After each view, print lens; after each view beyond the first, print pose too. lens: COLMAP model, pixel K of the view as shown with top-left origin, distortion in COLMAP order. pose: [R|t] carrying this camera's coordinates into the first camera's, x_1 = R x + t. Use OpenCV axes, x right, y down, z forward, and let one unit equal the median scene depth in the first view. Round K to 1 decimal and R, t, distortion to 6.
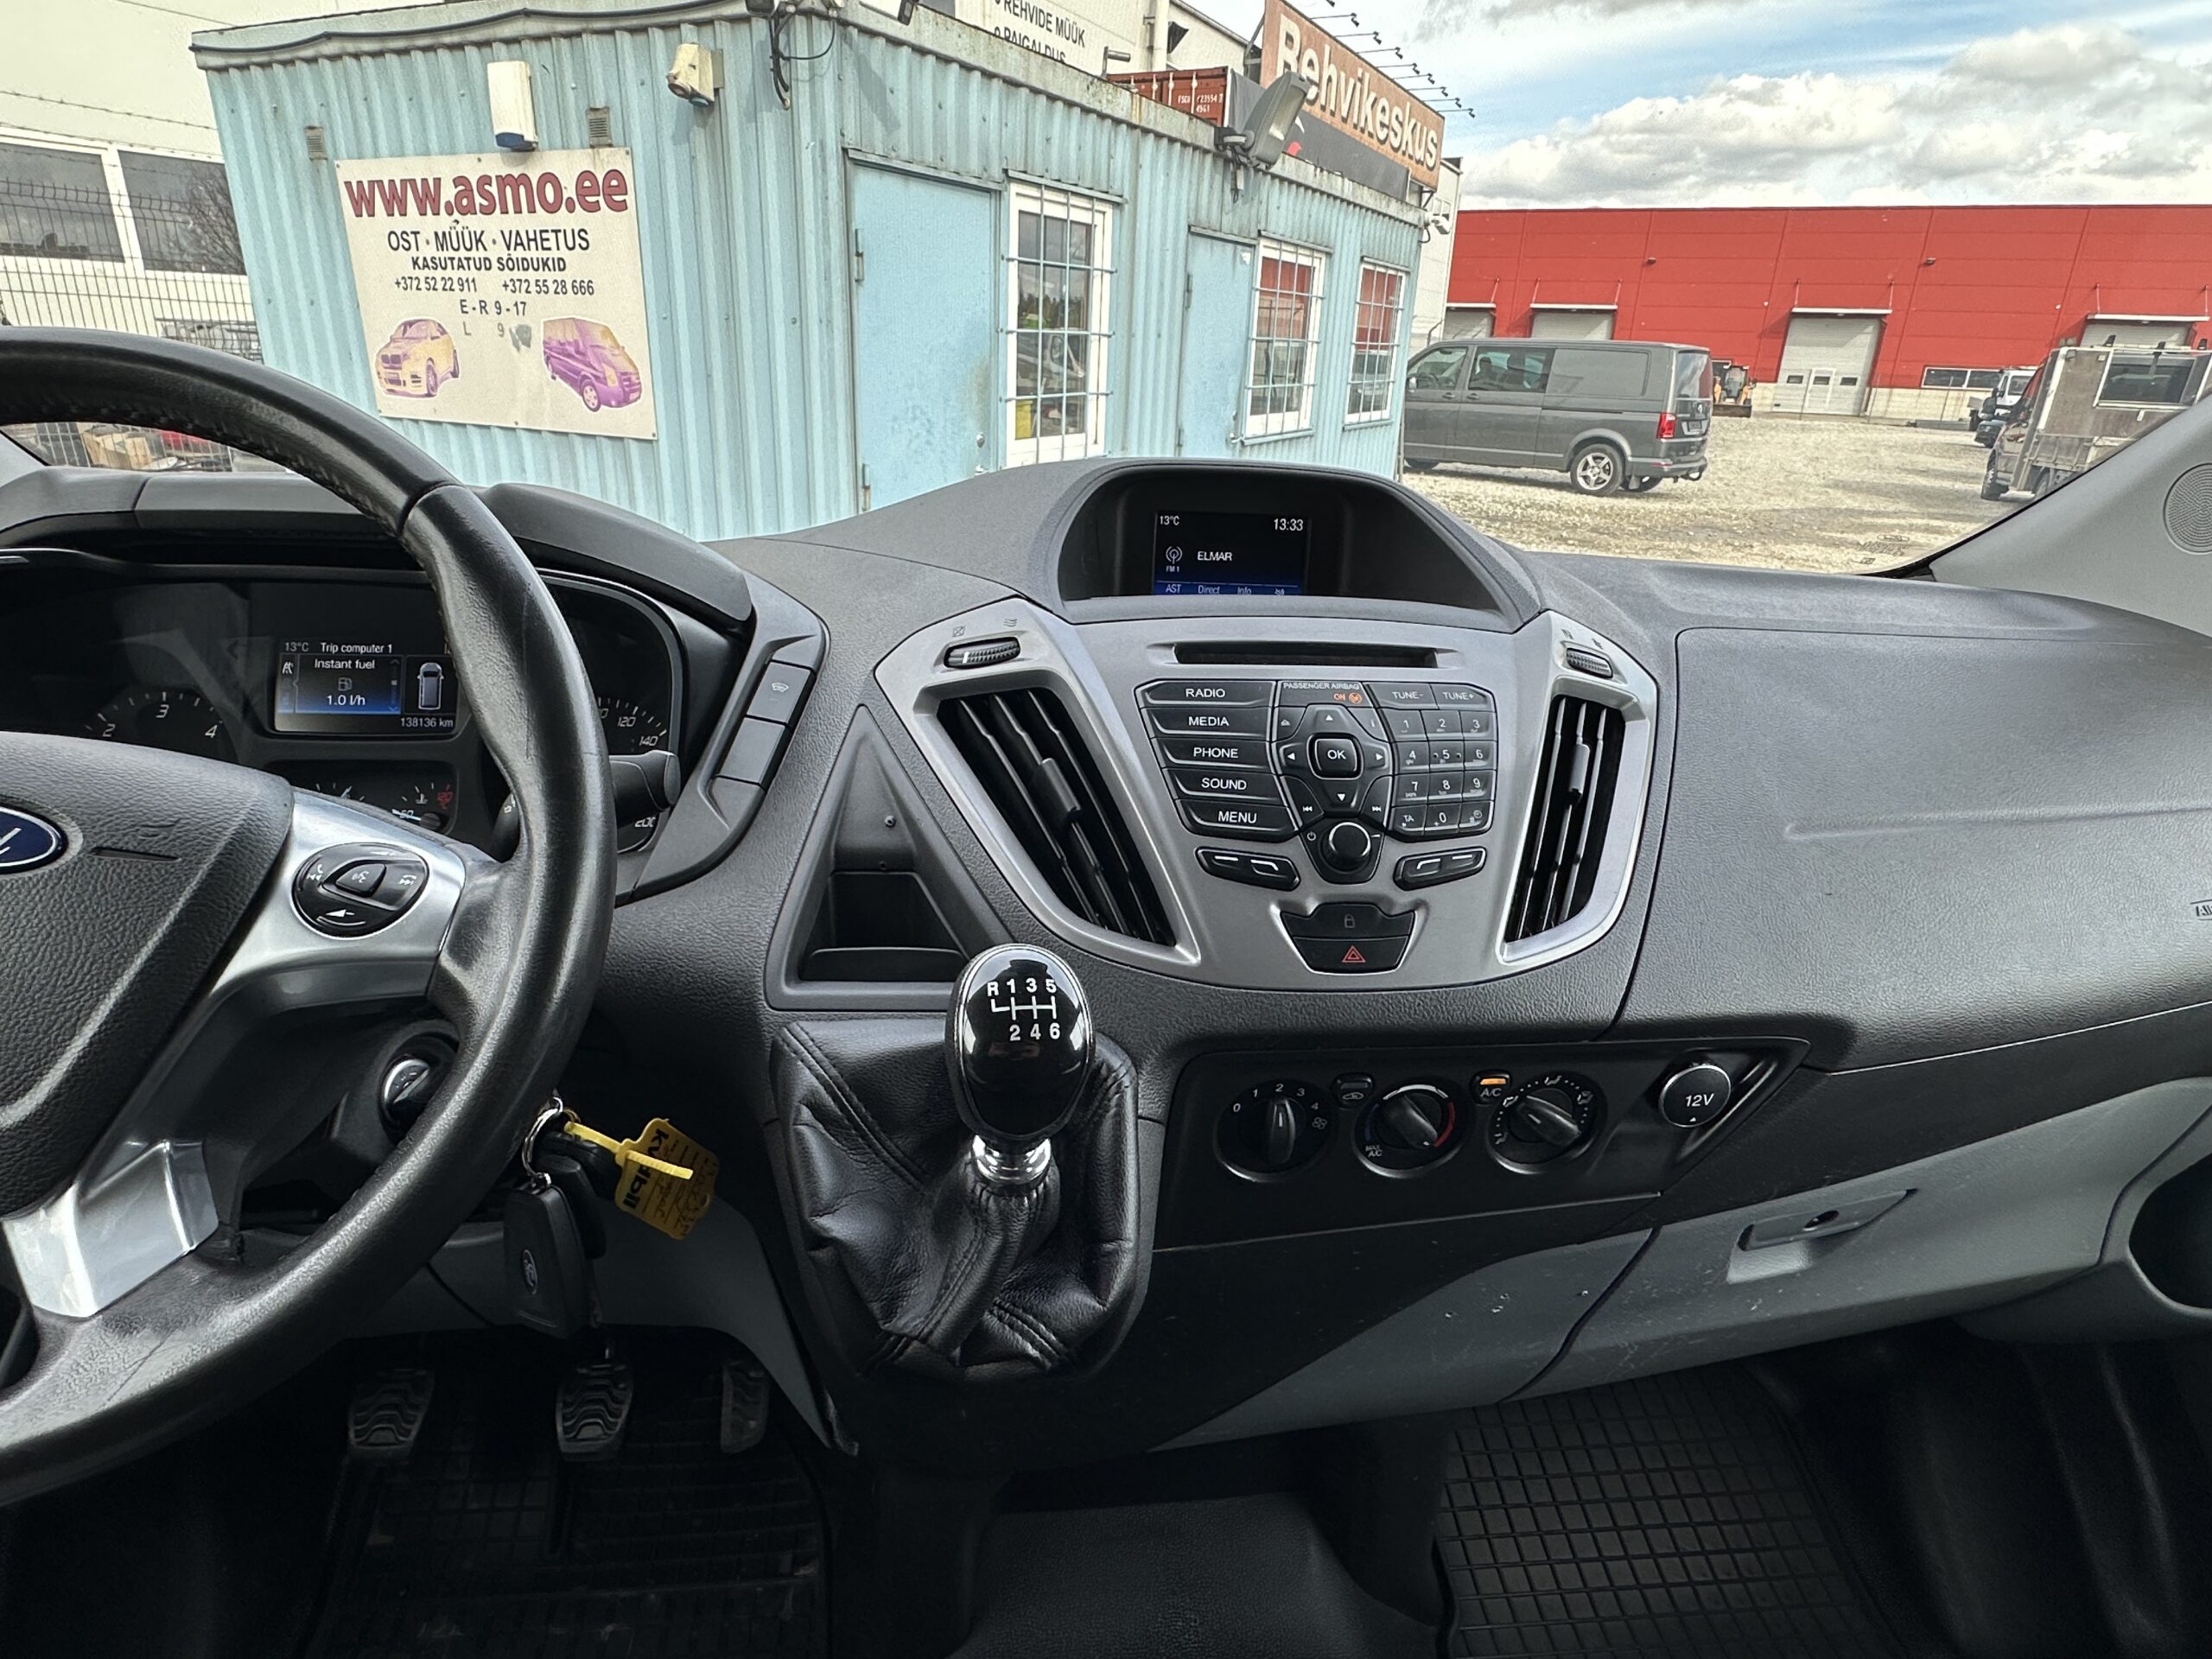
lens RADIAL K [[1222.3, 0, 1106.0], [0, 1222.3, 829.5], [0, 0, 1]] dist [-0.000878, 0.001483]
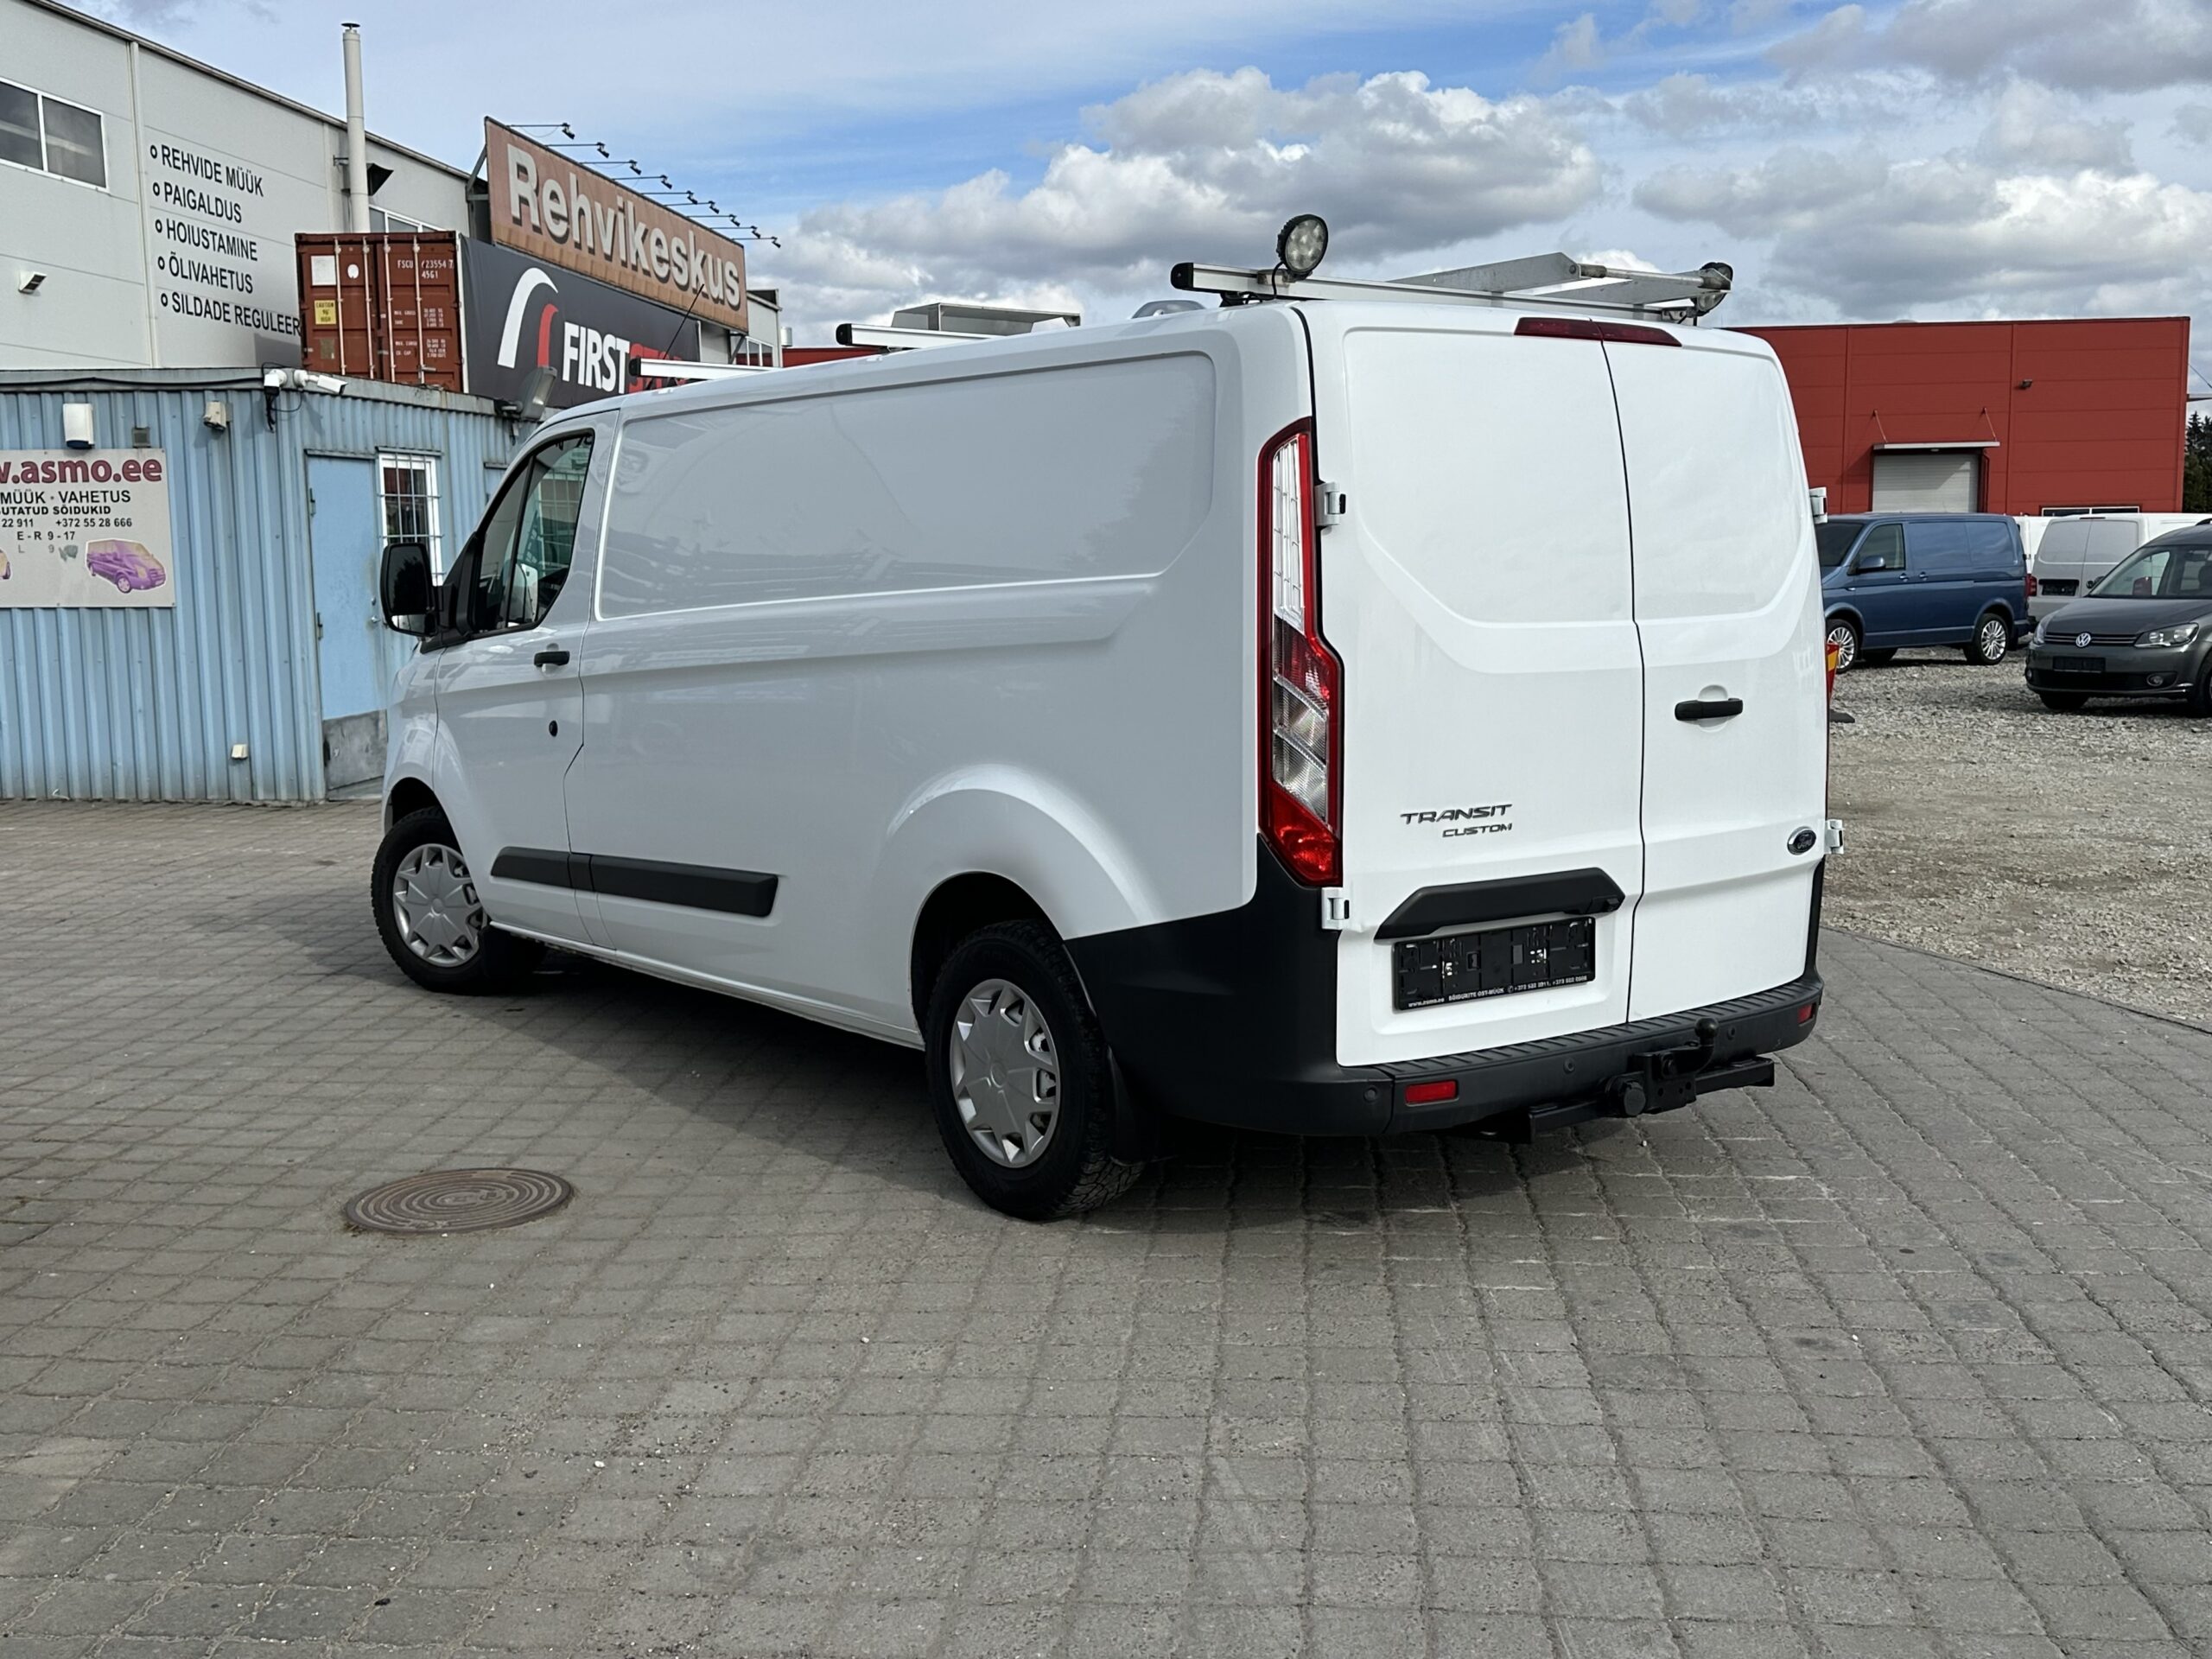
lens RADIAL K [[1960.0, 0, 1106.0], [0, 1960.0, 829.5], [0, 0, 1]] dist [0.144639, -0.220394]
pose [[0.922039, -0.098336, 0.374399, -0.188538], [0.179246, 0.965716, -0.187786, 0.530798], [-0.343097, 0.240255, 0.908054, -1.367930]]
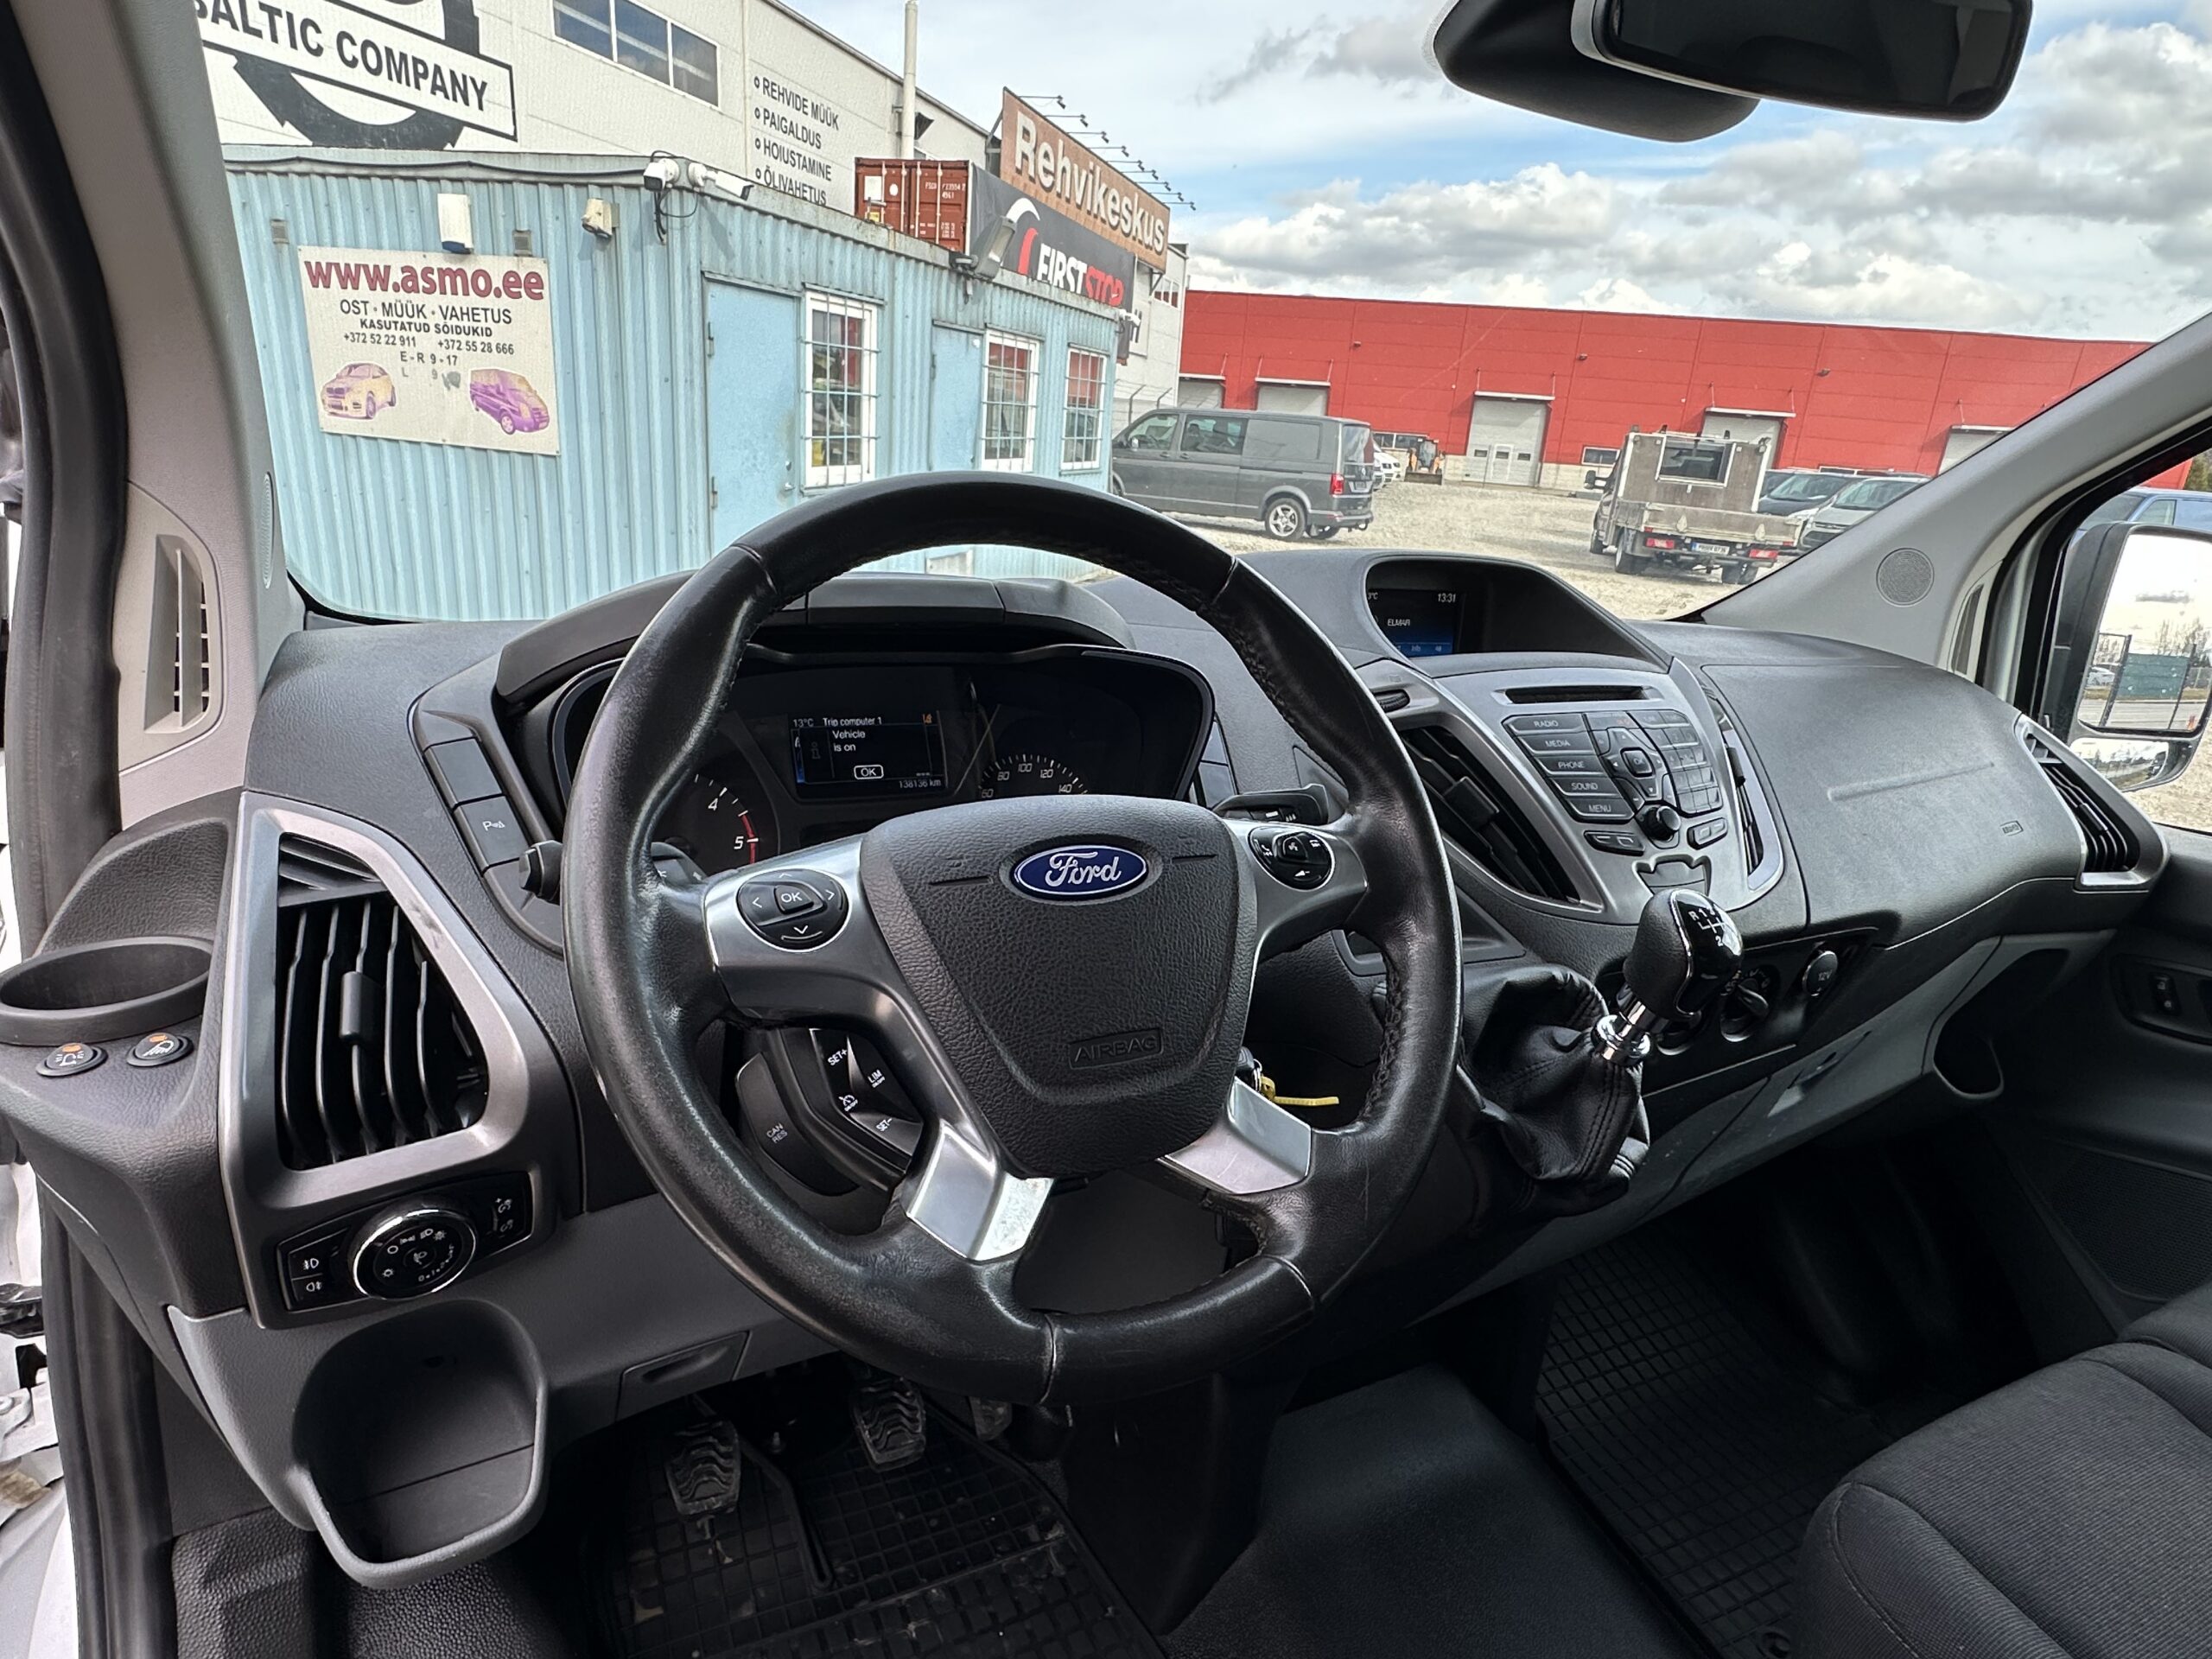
lens RADIAL K [[1196.9, 0, 1106.0], [0, 1196.9, 829.5], [0, 0, 1]] dist [0.004505, -0.000448]
pose [[0.981375, -0.025600, 0.190387, -0.012891], [0.032268, 0.998967, -0.032005, 0.139196], [-0.189371, 0.037552, 0.981187, -0.365094]]
